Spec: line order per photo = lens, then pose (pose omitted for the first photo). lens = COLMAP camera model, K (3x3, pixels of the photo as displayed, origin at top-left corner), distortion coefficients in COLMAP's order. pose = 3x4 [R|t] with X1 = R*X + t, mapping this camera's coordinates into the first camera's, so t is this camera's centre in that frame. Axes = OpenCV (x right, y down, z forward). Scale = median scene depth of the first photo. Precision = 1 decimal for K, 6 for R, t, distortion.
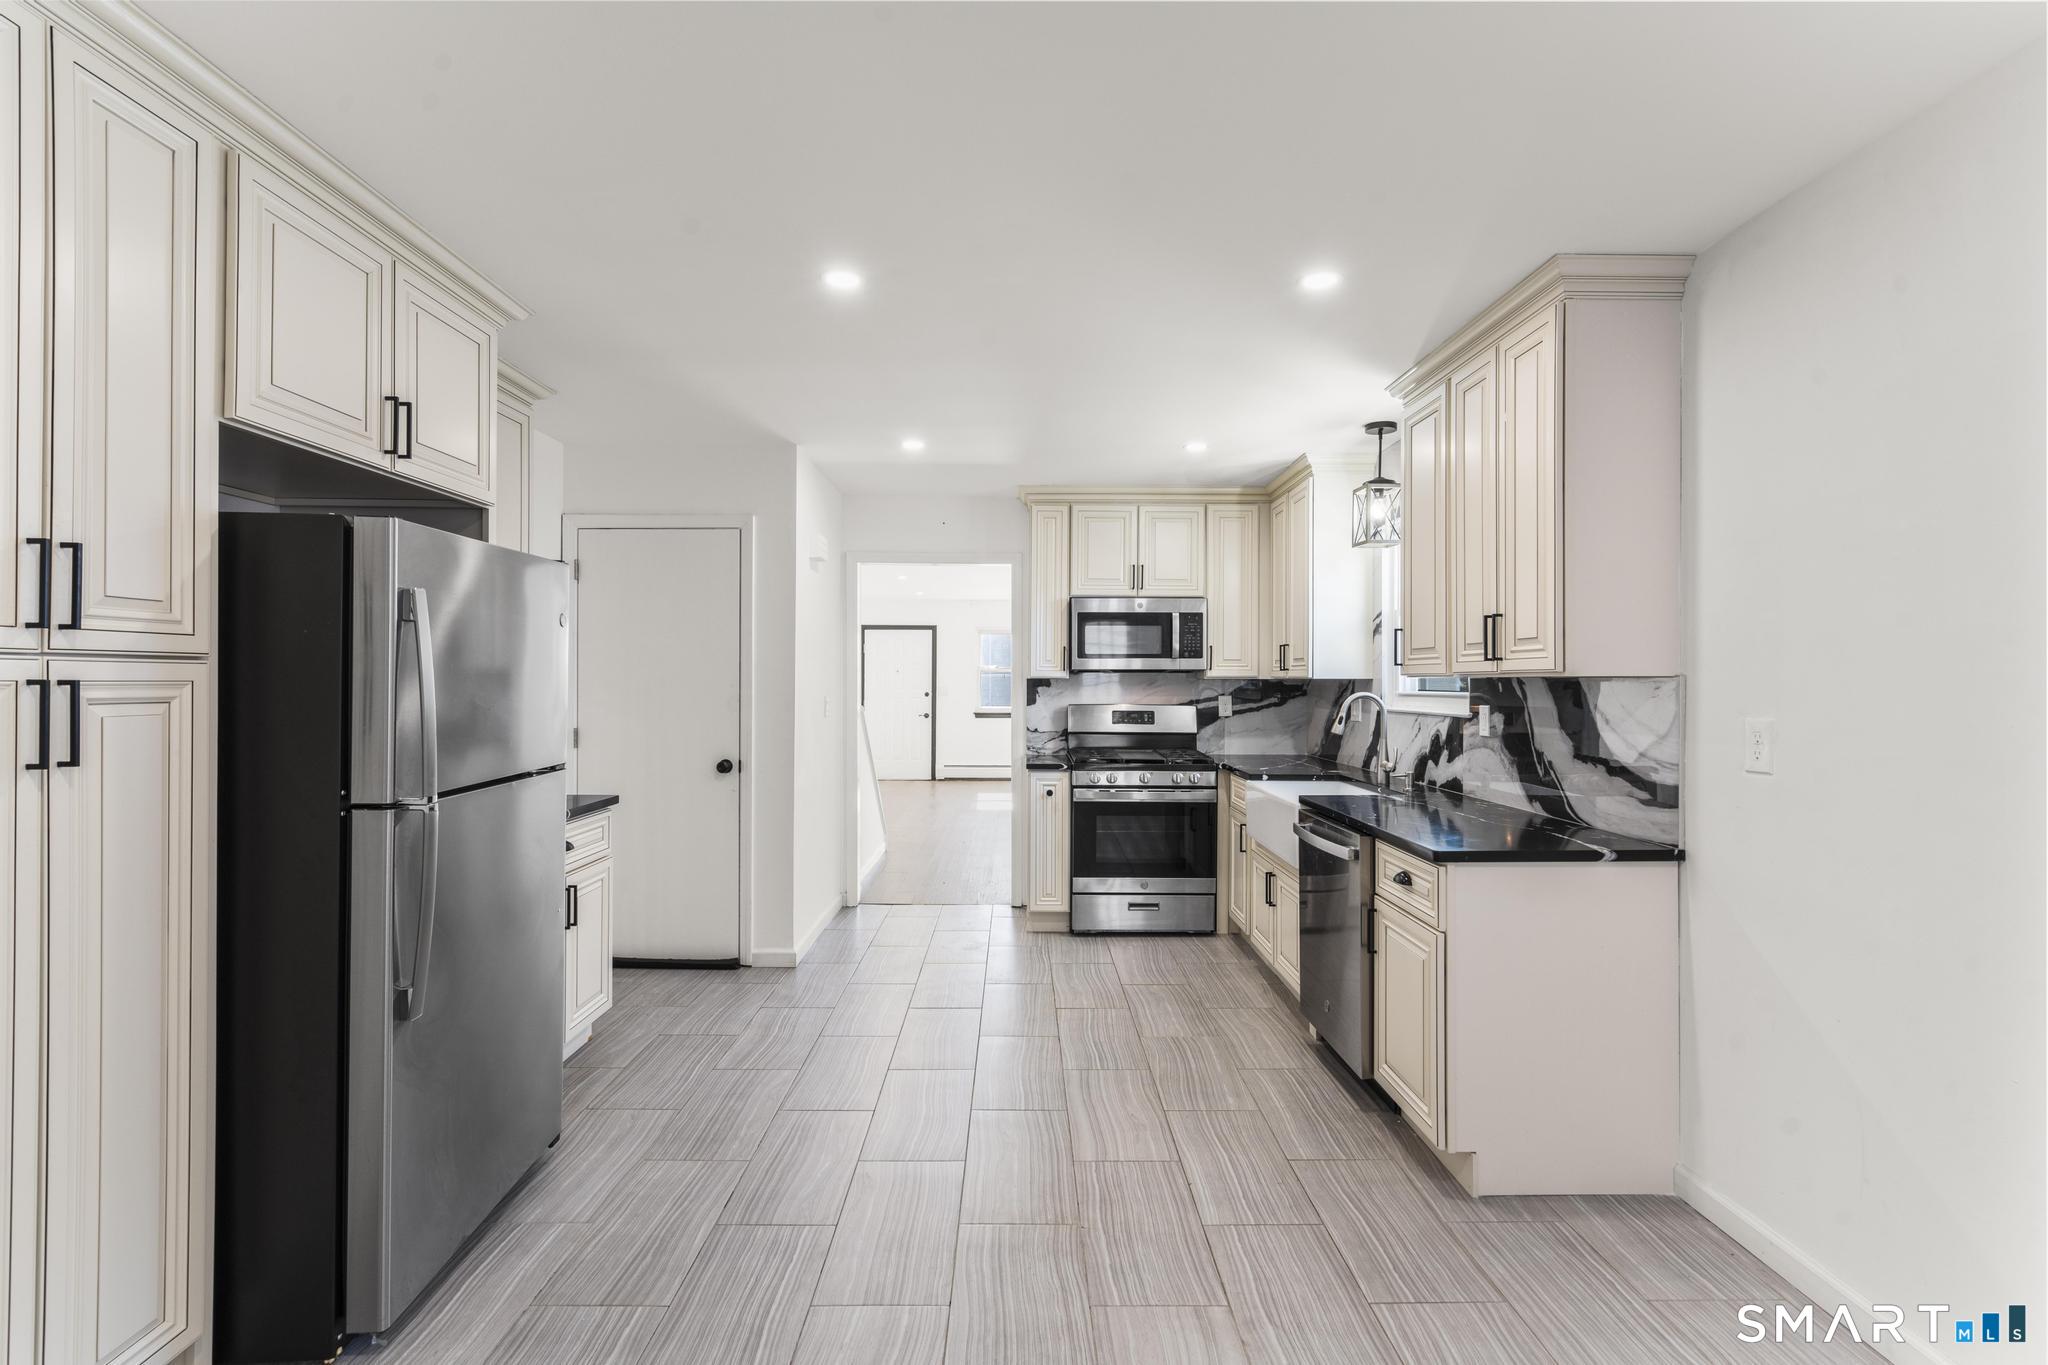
lens RADIAL K [[938.4, 0, 1023.8], [0, 938.4, 677.8], [0, 0, 1]] dist [-0.002126, 0.001146]
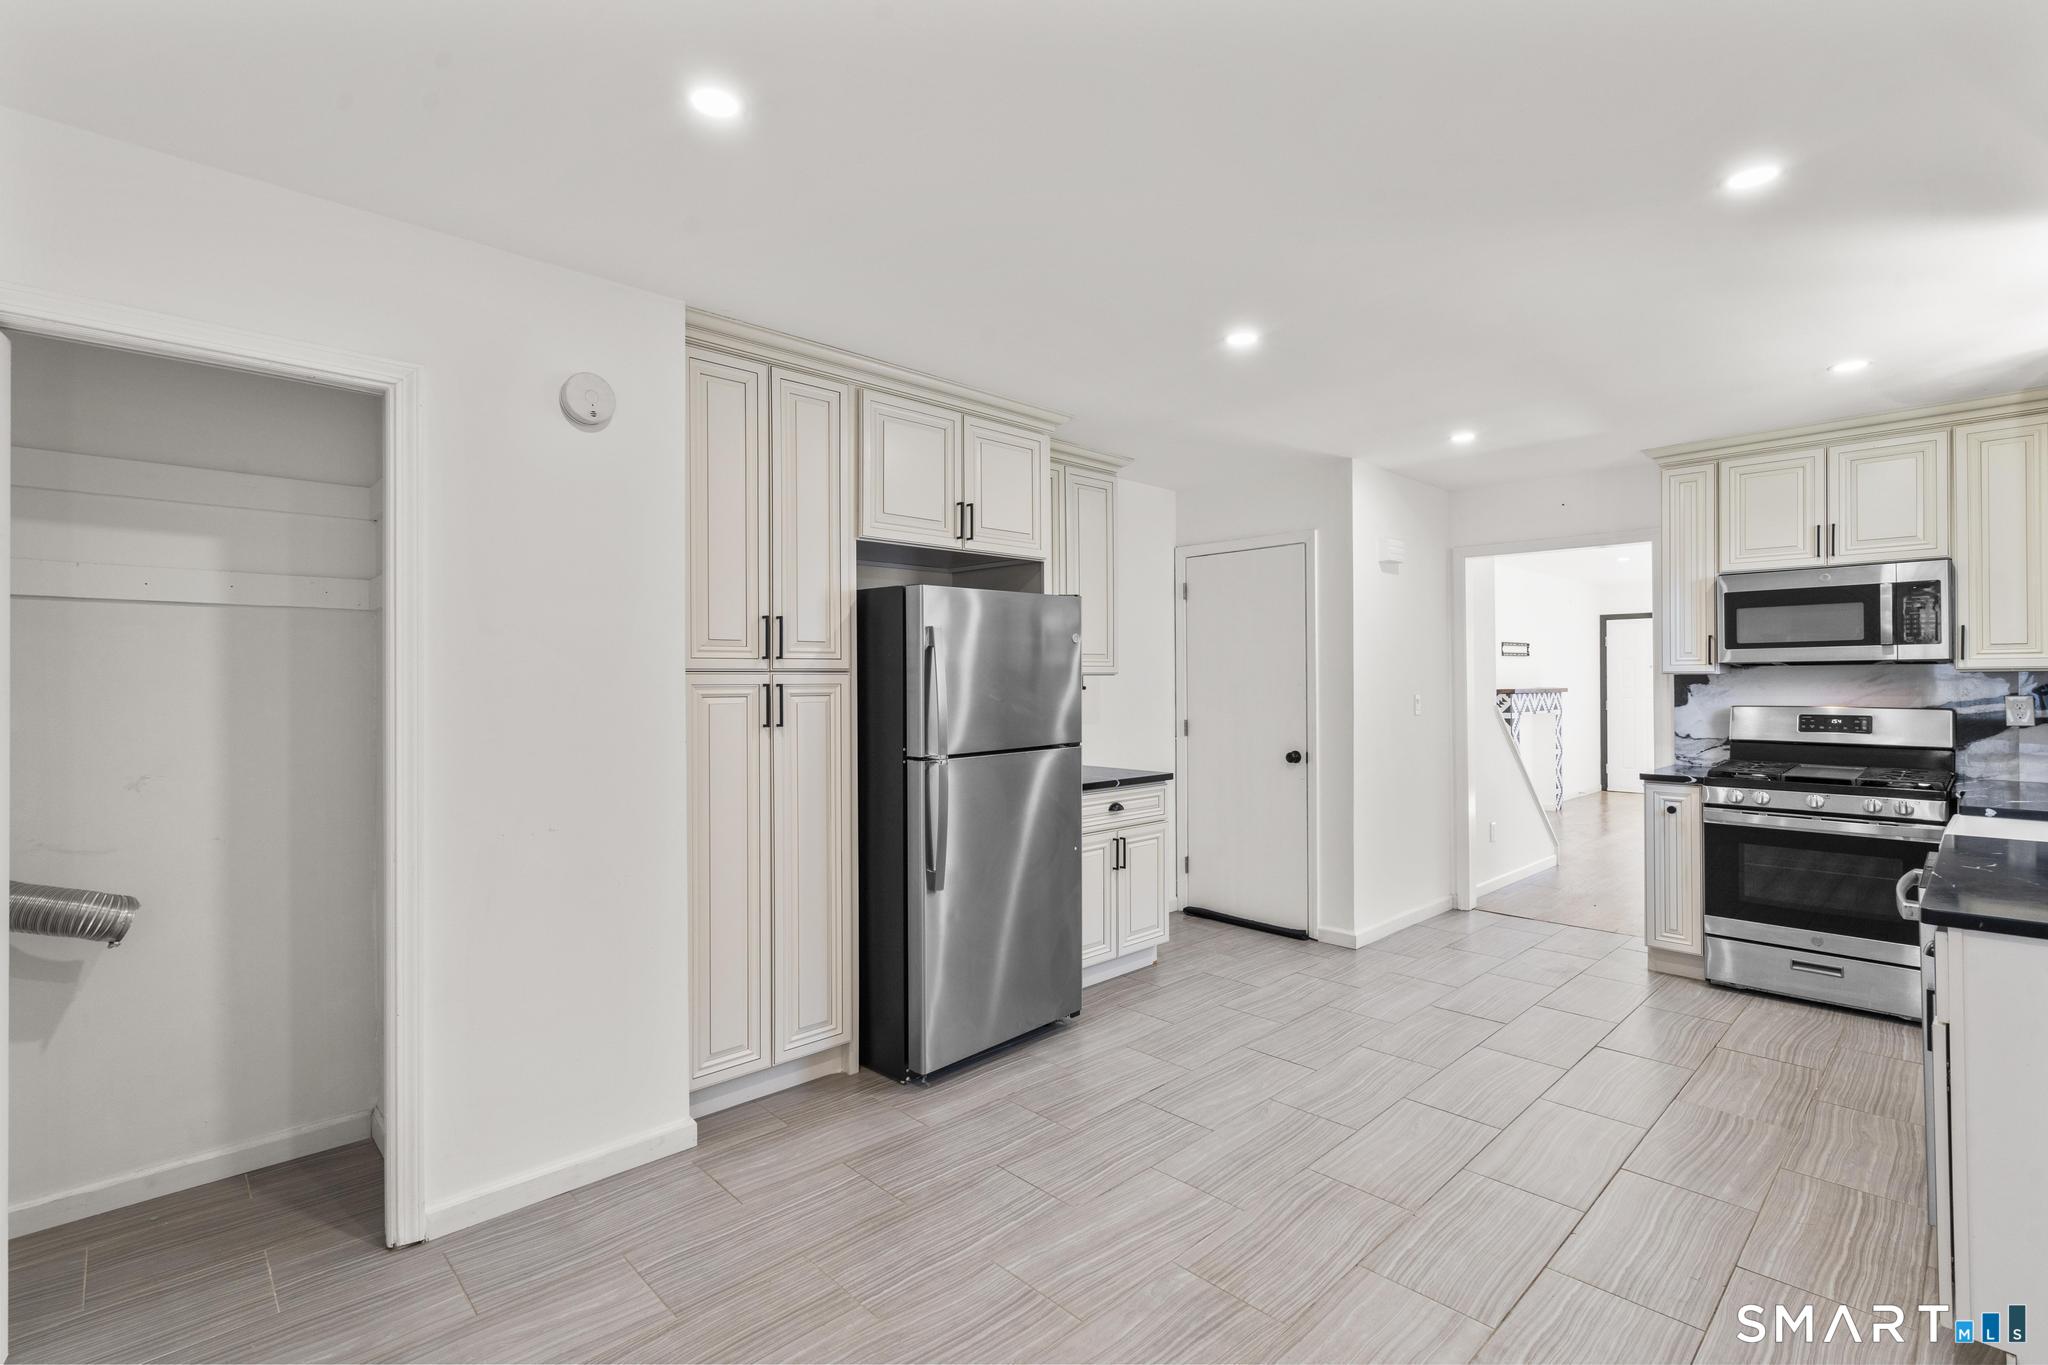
lens RADIAL K [[938.4, 0, 1023.8], [0, 938.4, 677.8], [0, 0, 1]] dist [-0.002126, 0.001146]
pose [[0.686517, -0.010258, -0.727041, 0.319056], [0.010625, 0.999935, -0.004075, 0.001098], [0.727036, -0.004927, 0.686582, -0.003024]]
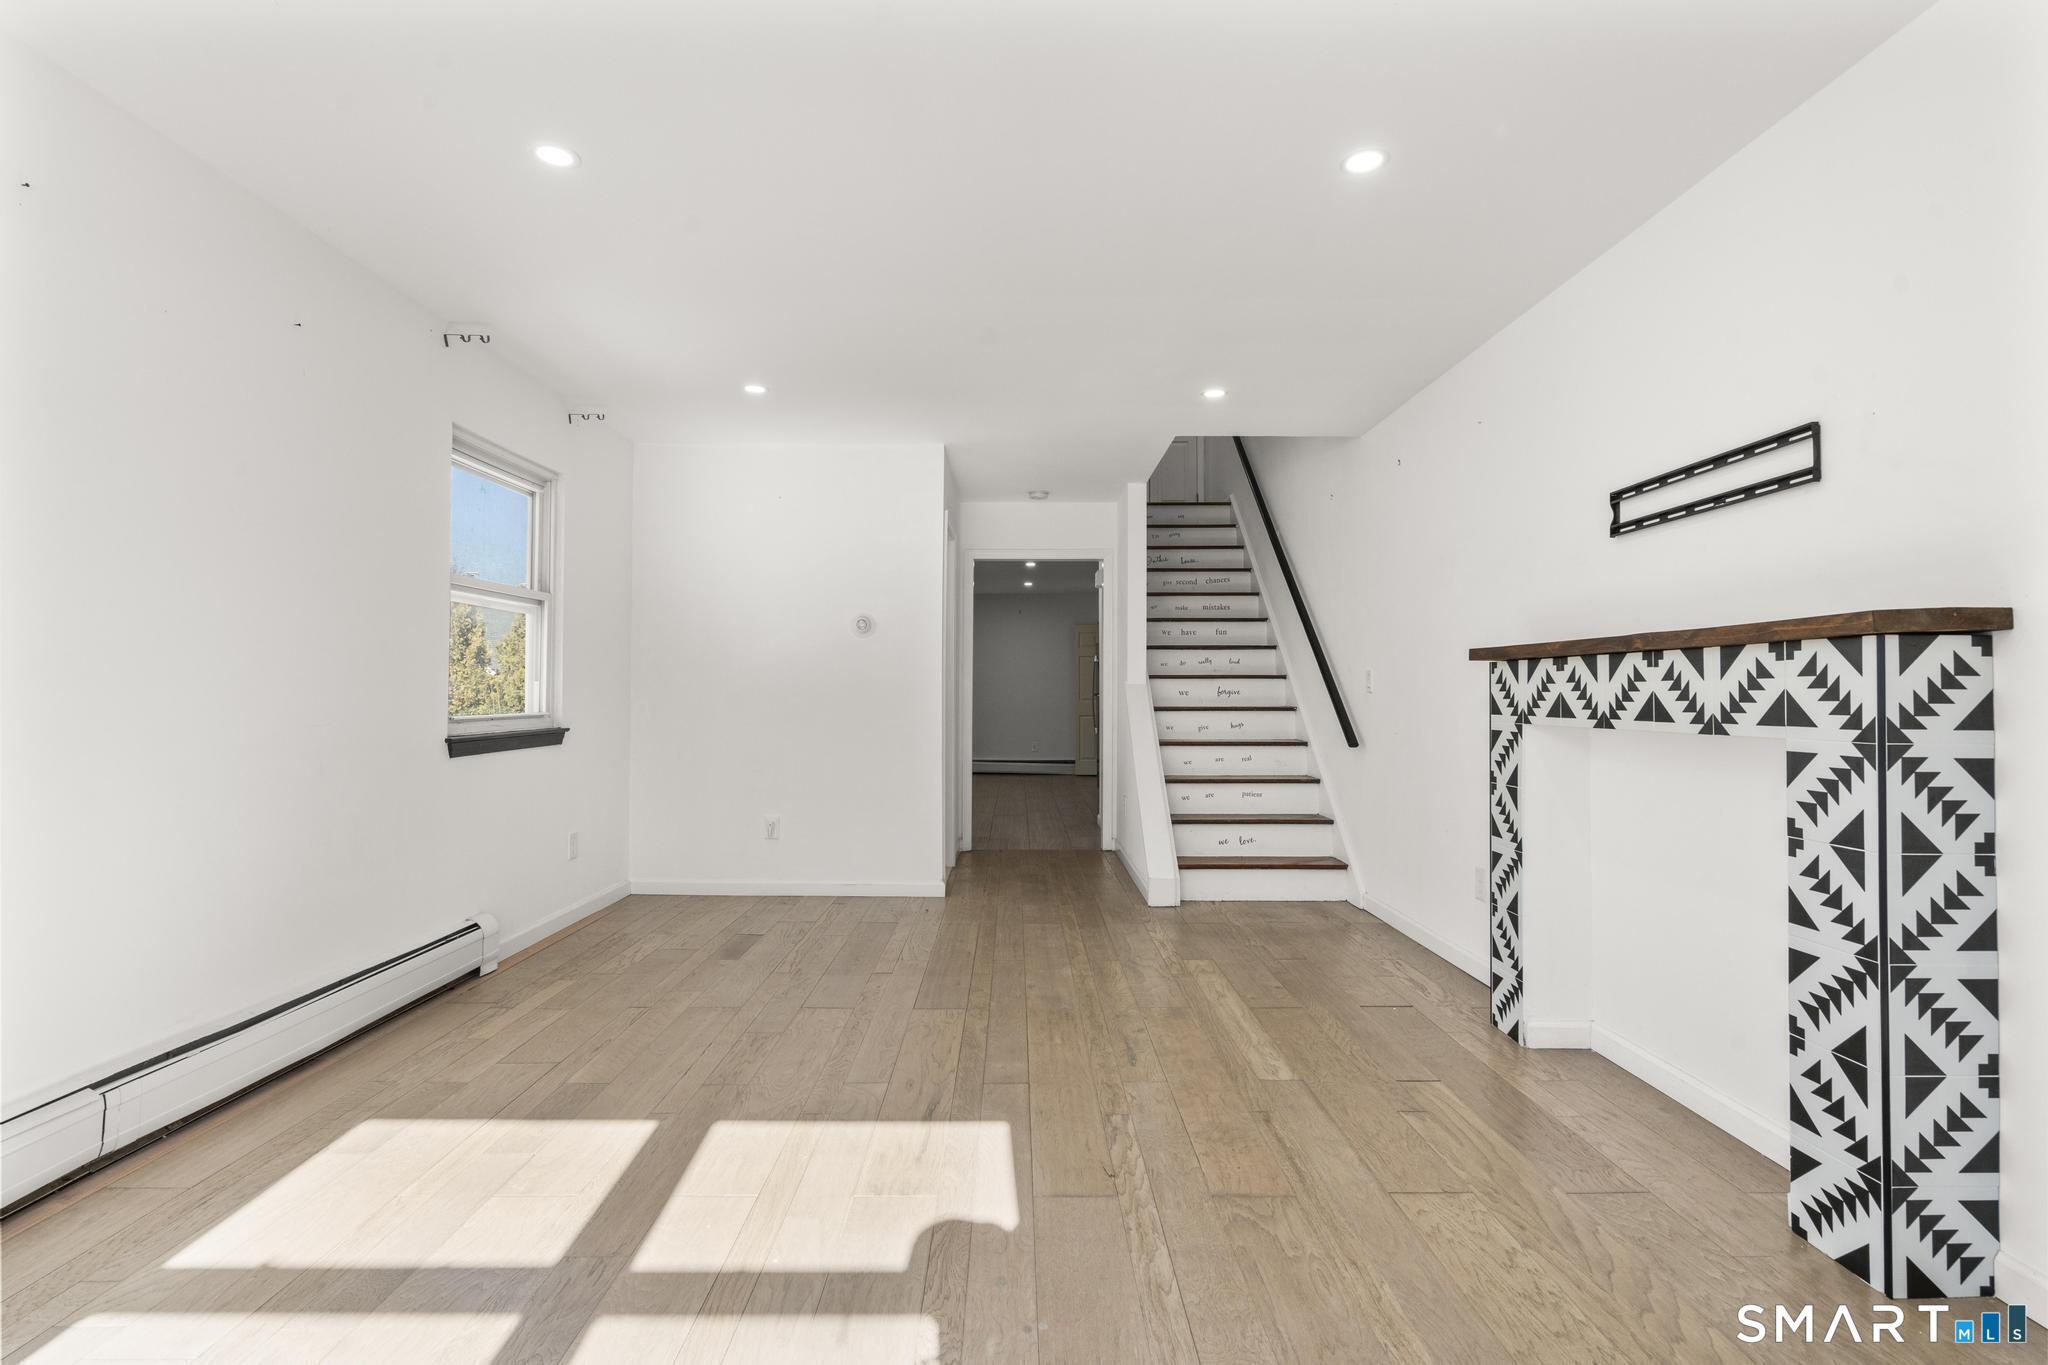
lens RADIAL K [[938.4, 0, 1023.8], [0, 938.4, 677.8], [0, 0, 1]] dist [-0.002126, 0.001146]
pose [[-0.999954, -0.009609, 0.000595, -0.118280], [-0.009620, 0.999720, -0.021625, 0.080795], [-0.000387, -0.021630, -0.999766, 3.293179]]
